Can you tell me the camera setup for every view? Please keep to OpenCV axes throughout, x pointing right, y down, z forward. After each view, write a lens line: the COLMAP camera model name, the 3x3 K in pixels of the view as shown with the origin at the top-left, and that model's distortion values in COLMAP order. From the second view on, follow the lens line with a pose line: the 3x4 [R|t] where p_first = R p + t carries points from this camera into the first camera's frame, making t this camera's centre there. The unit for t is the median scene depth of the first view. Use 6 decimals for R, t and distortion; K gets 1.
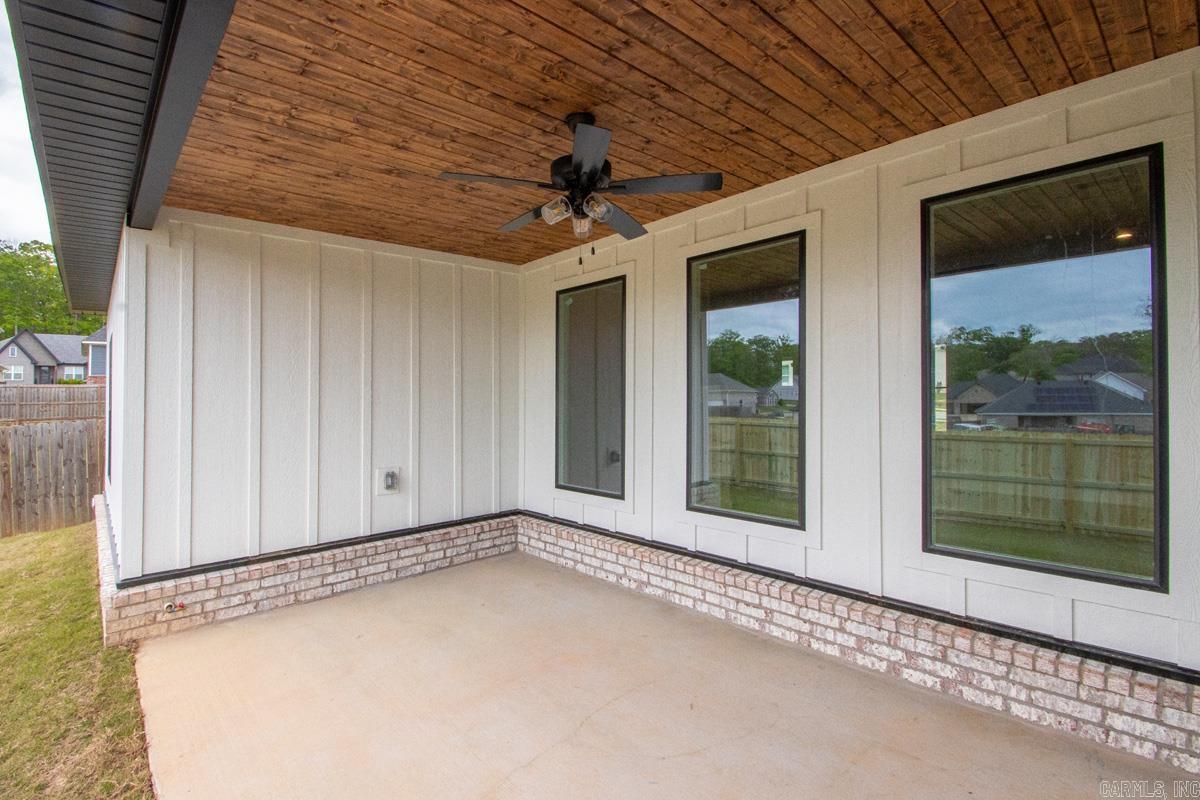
lens RADIAL K [[555.8, 0, 574.4], [0, 555.8, 387.2], [0, 0, 1]] dist [0.005126, -0.010804]
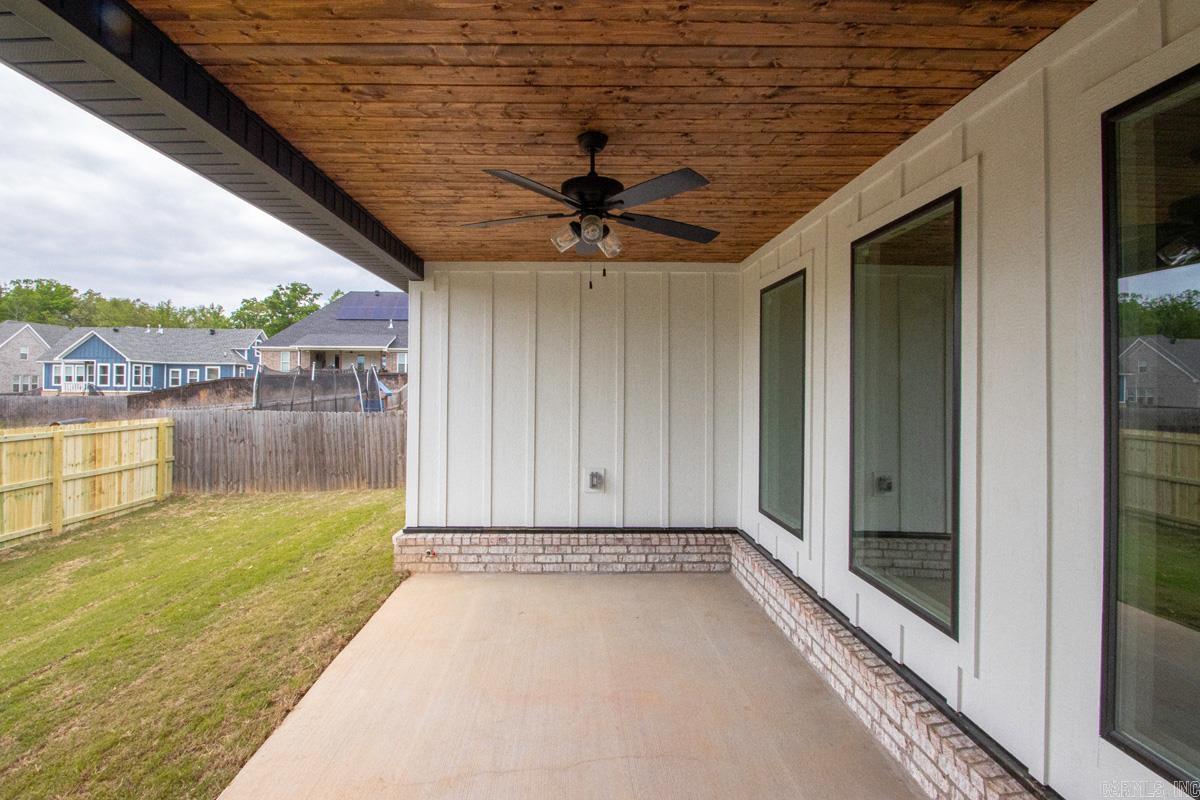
lens RADIAL K [[564.7, 0, 572.1], [0, 564.7, 373.9], [0, 0, 1]] dist [0.000970, 0.000558]
pose [[0.757418, 0.005950, -0.652903, 0.402926], [-0.006456, 0.999978, 0.001624, -0.047342], [0.652898, 0.002985, 0.757440, 0.151249]]
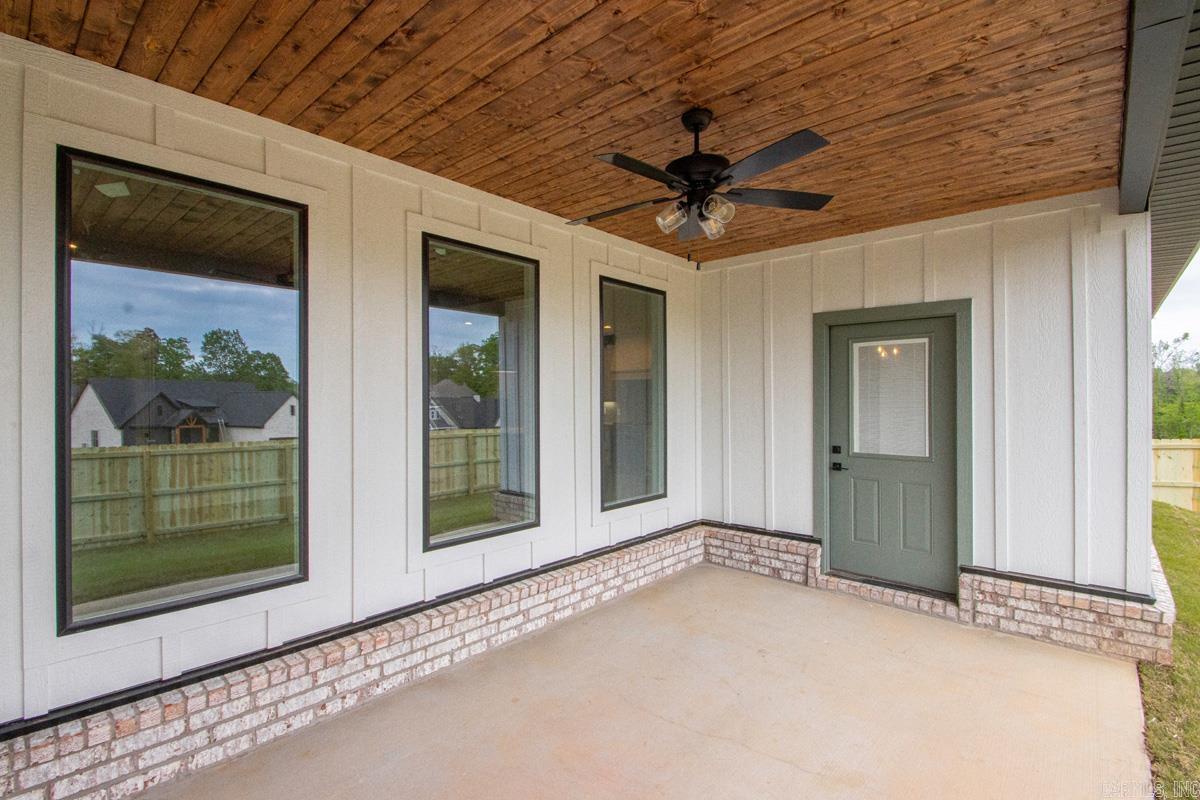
lens RADIAL K [[555.7, 0, 585.9], [0, 555.7, 399.3], [0, 0, 1]] dist [0.004494, -0.013190]
pose [[-0.109407, 0.016575, 0.993859, -0.586018], [-0.013837, 0.999739, -0.018197, 0.015758], [-0.993901, -0.015743, -0.109149, 0.829777]]
